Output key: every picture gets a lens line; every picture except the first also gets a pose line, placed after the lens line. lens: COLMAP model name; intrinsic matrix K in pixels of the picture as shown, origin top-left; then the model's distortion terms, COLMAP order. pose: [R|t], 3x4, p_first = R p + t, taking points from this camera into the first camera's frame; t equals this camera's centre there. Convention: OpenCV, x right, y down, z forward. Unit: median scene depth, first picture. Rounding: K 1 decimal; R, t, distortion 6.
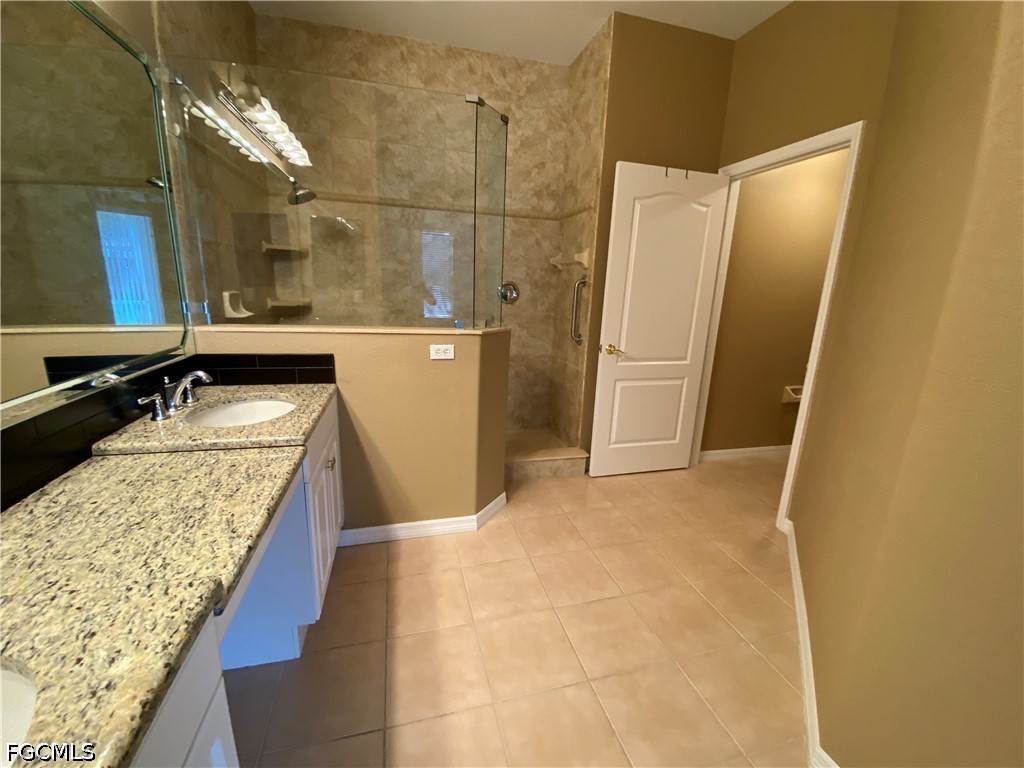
lens RADIAL K [[414.6, 0, 512.0], [0, 414.6, 386.1], [0, 0, 1]] dist [0.026555, -0.022857]
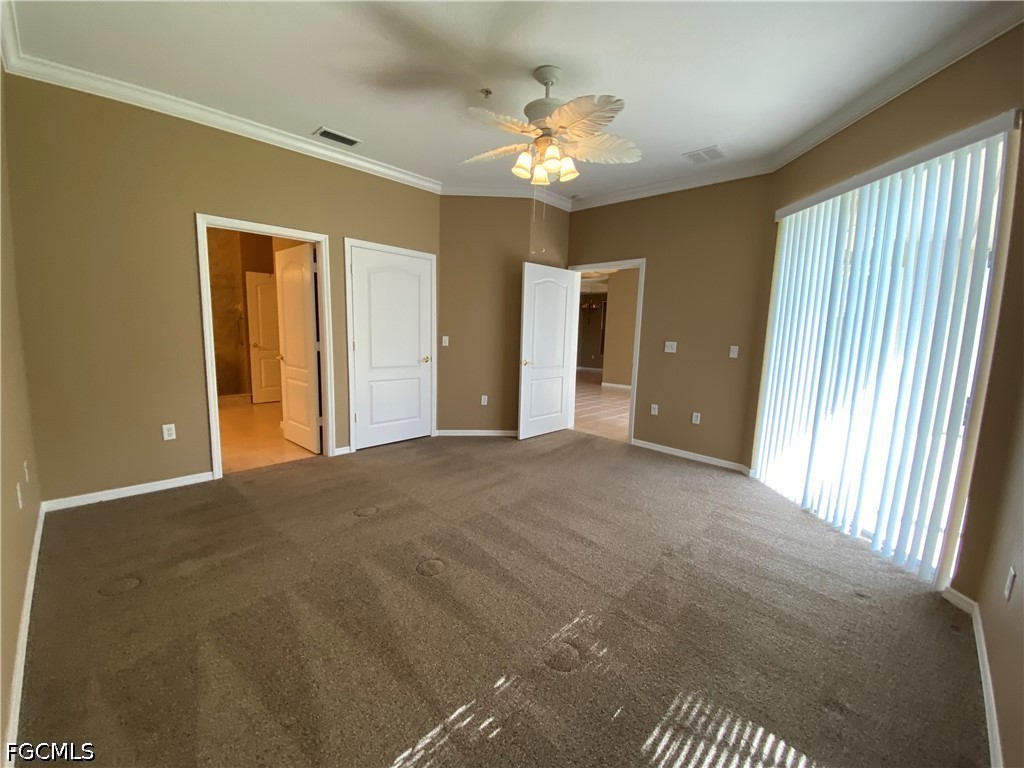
lens RADIAL K [[414.6, 0, 512.0], [0, 414.6, 386.1], [0, 0, 1]] dist [0.026555, -0.022857]
pose [[0.861834, -0.086472, 0.499765, 0.272579], [0.123873, 0.991405, -0.042079, 0.391814], [-0.491831, 0.098173, 0.865138, -1.623320]]
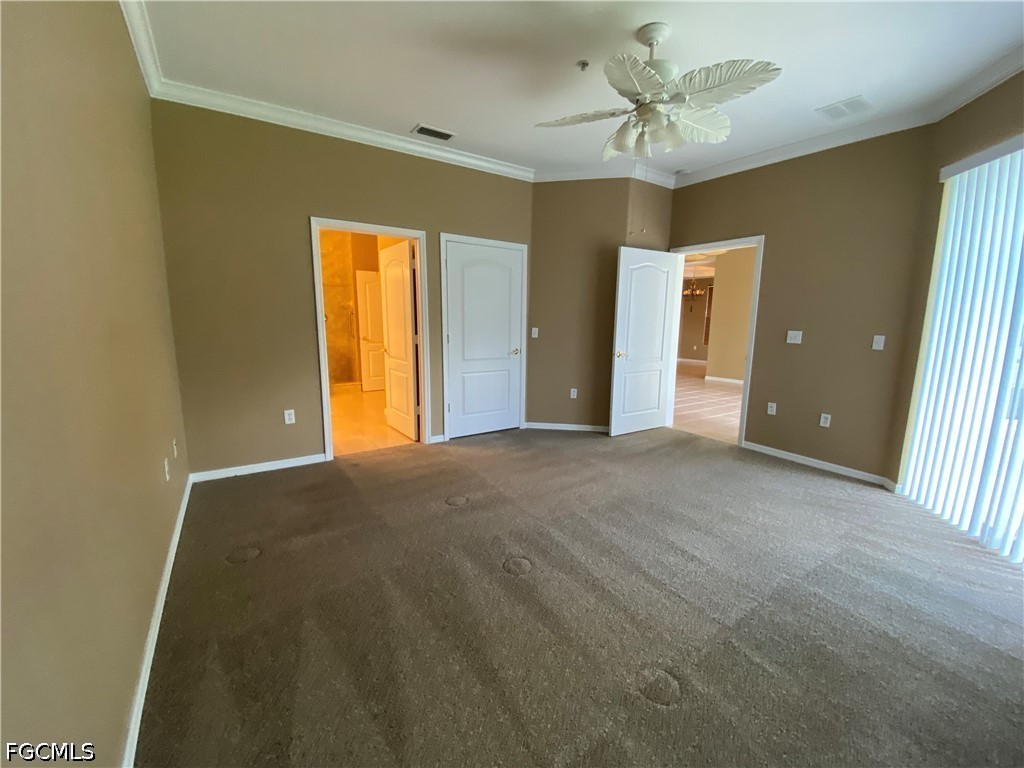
lens RADIAL K [[417.0, 0, 511.6], [0, 417.0, 385.6], [0, 0, 1]] dist [0.021877, -0.019878]
pose [[0.949798, -0.079924, 0.302482, 0.280054], [0.098721, 0.993988, -0.047347, 0.388581], [-0.296880, 0.074832, 0.951978, -1.606572]]
